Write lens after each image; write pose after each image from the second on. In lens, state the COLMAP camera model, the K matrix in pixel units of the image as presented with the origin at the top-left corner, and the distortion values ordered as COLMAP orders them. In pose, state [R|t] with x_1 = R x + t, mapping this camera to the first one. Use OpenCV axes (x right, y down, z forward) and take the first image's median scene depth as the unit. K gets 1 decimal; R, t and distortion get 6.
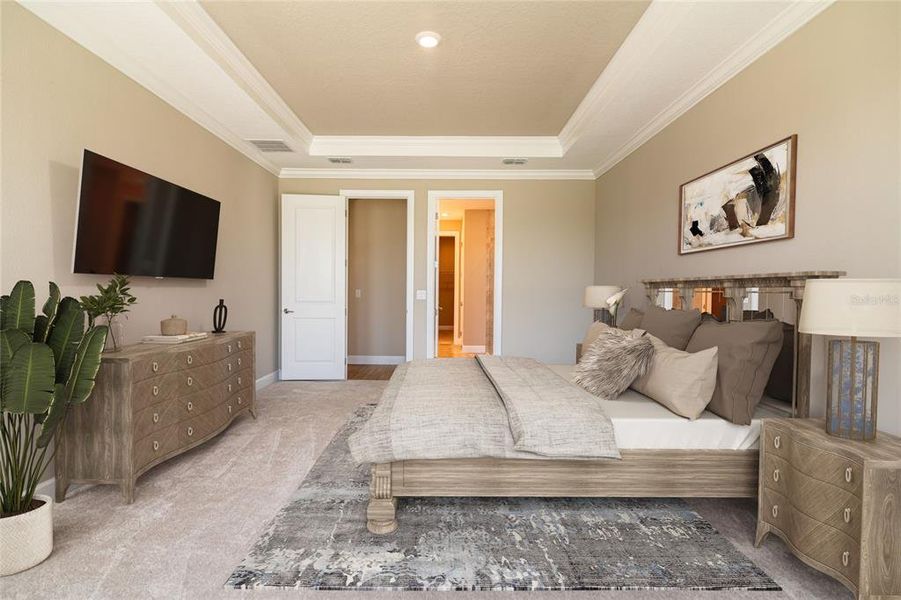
lens RADIAL K [[409.8, 0, 453.4], [0, 409.8, 293.7], [0, 0, 1]] dist [0.013950, -0.000426]
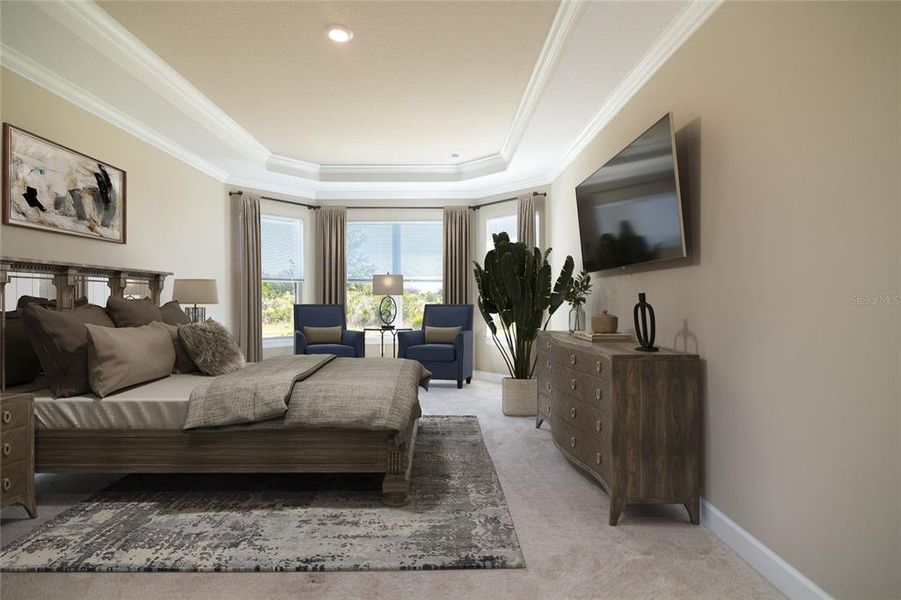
lens RADIAL K [[397.2, 0, 441.0], [0, 397.2, 298.6], [0, 0, 1]] dist [-0.005286, -0.000226]
pose [[-0.999924, -0.009363, -0.008056, -0.039710], [-0.009479, 0.999850, 0.014503, 0.003241], [0.007919, 0.014578, -0.999862, 0.378289]]
